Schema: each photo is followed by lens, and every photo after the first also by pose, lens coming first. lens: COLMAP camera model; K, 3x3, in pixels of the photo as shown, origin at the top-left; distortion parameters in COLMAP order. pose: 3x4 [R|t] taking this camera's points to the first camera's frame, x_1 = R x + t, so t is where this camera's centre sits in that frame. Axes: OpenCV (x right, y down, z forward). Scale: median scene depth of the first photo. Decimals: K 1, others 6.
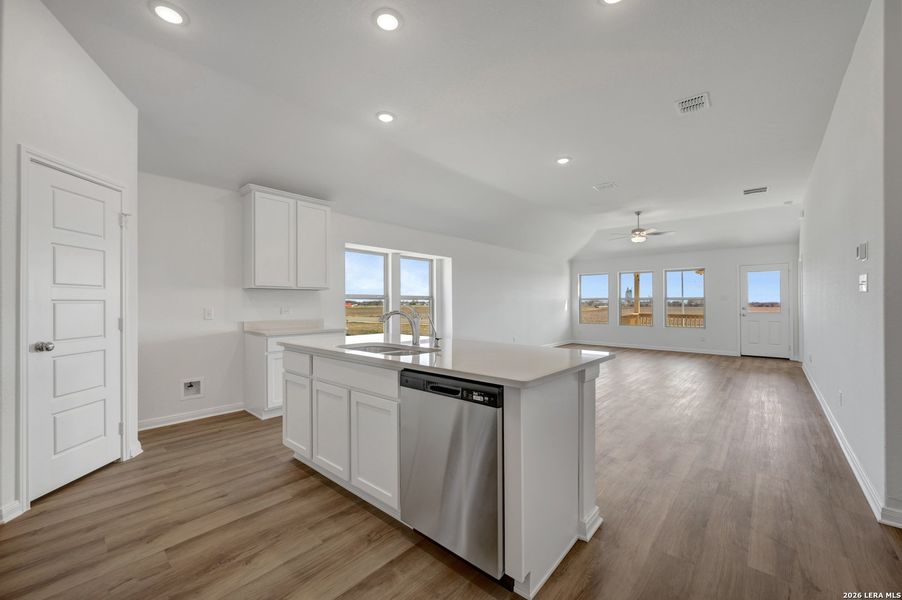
lens RADIAL K [[358.5, 0, 452.8], [0, 358.5, 302.4], [0, 0, 1]] dist [0.001647, 0.000054]
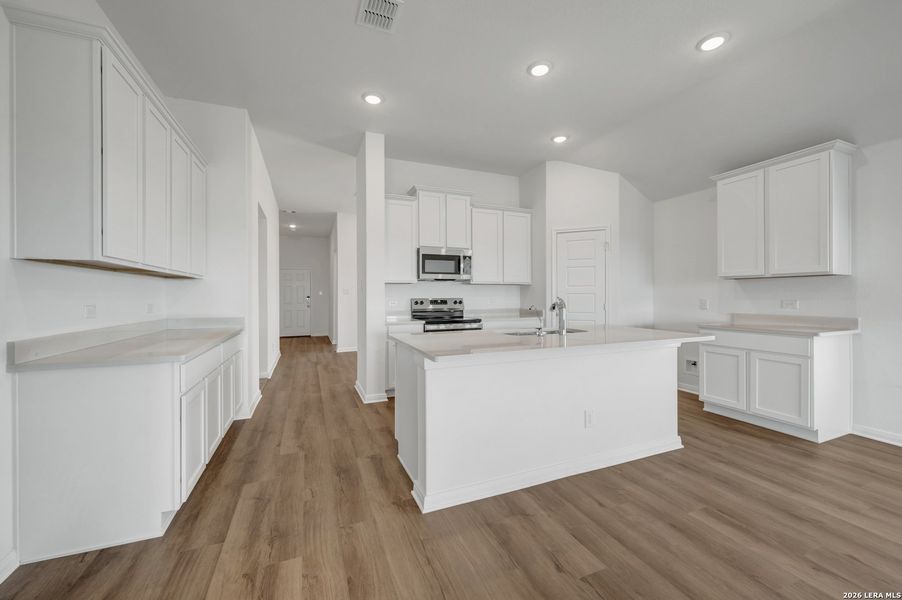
lens RADIAL K [[356.5, 0, 453.6], [0, 356.5, 296.9], [0, 0, 1]] dist [0.000012, -0.000073]
pose [[-0.441347, 0.004665, -0.897324, 0.647815], [0.005815, 0.999980, 0.002339, 0.002058], [0.897318, -0.004186, -0.441366, 0.774812]]
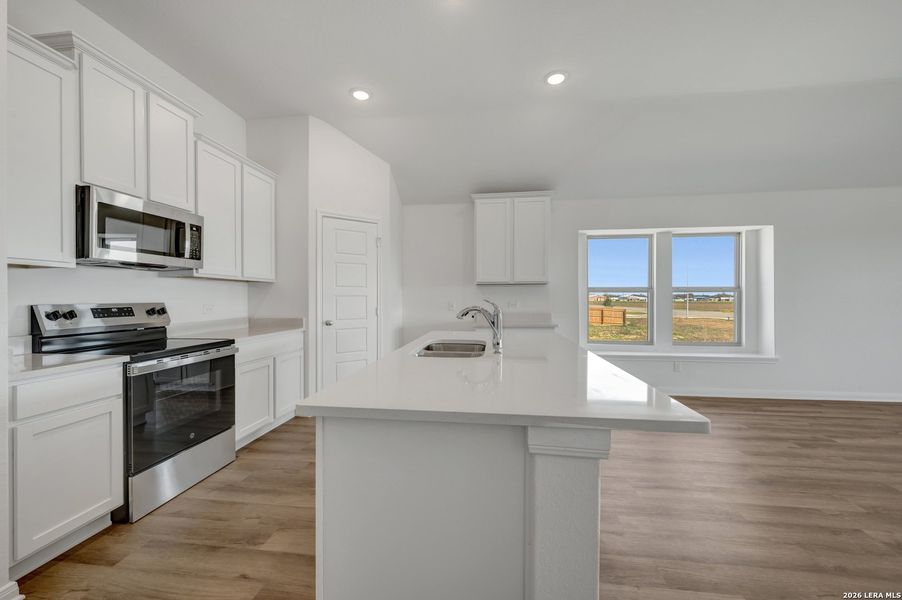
lens RADIAL K [[356.5, 0, 453.6], [0, 356.5, 296.9], [0, 0, 1]] dist [0.000012, -0.000073]
pose [[0.564701, -0.002042, -0.825293, 0.345467], [0.004239, 0.999991, 0.000426, -0.000034], [0.825285, -0.003739, 0.564704, 0.296004]]
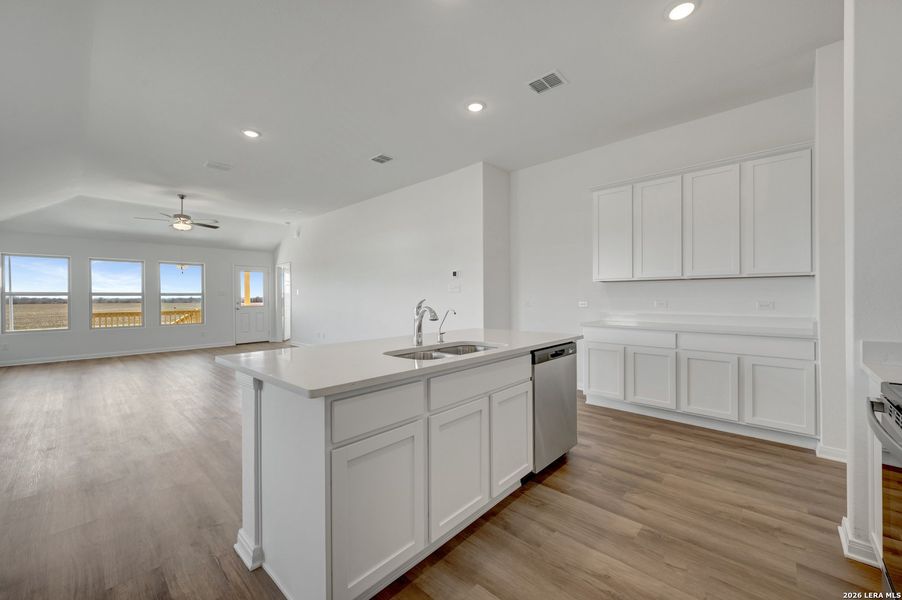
lens RADIAL K [[356.5, 0, 453.6], [0, 356.5, 296.9], [0, 0, 1]] dist [0.000012, -0.000073]
pose [[0.017687, 0.000585, 0.999843, -0.642989], [0.004838, 0.999988, -0.000671, 0.001146], [-0.999832, 0.004849, 0.017684, 0.591721]]
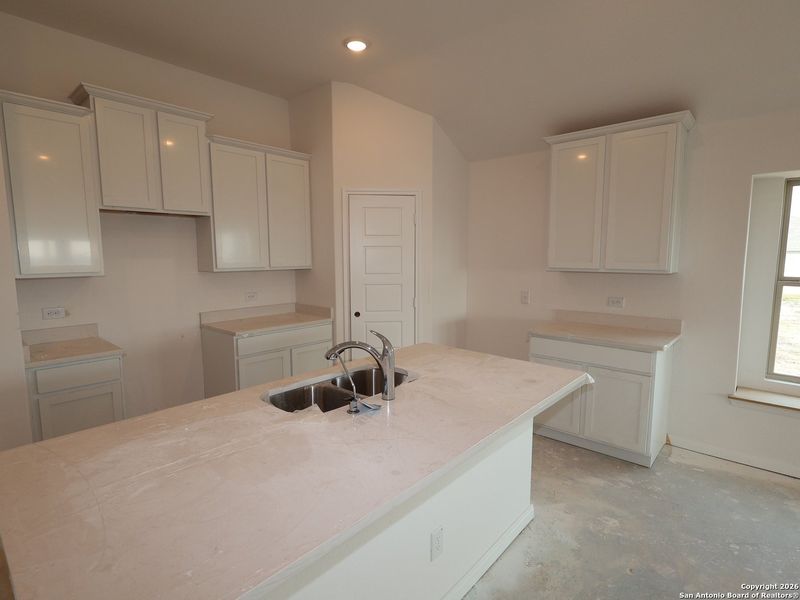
lens RADIAL K [[420.5, 0, 400.0], [0, 420.5, 300.0], [0, 0, 1]] dist [0.000975, 0.000747]
pose [[-0.009298, 0.112672, -0.993589, 0.381557], [0.004445, 0.993627, 0.112635, -0.081381], [0.999947, -0.003369, -0.009739, 0.677796]]
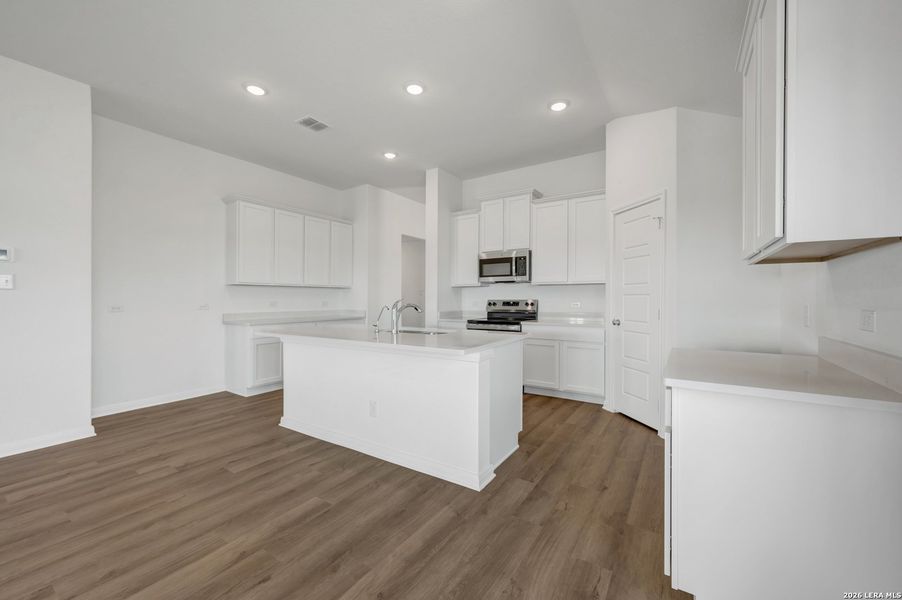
lens RADIAL K [[356.5, 0, 453.6], [0, 356.5, 296.9], [0, 0, 1]] dist [0.000012, -0.000073]
pose [[-0.989859, 0.001201, -0.142045, -0.082795], [0.002054, 0.999981, -0.005859, 0.005972], [0.142035, -0.006091, -0.989843, 1.426851]]
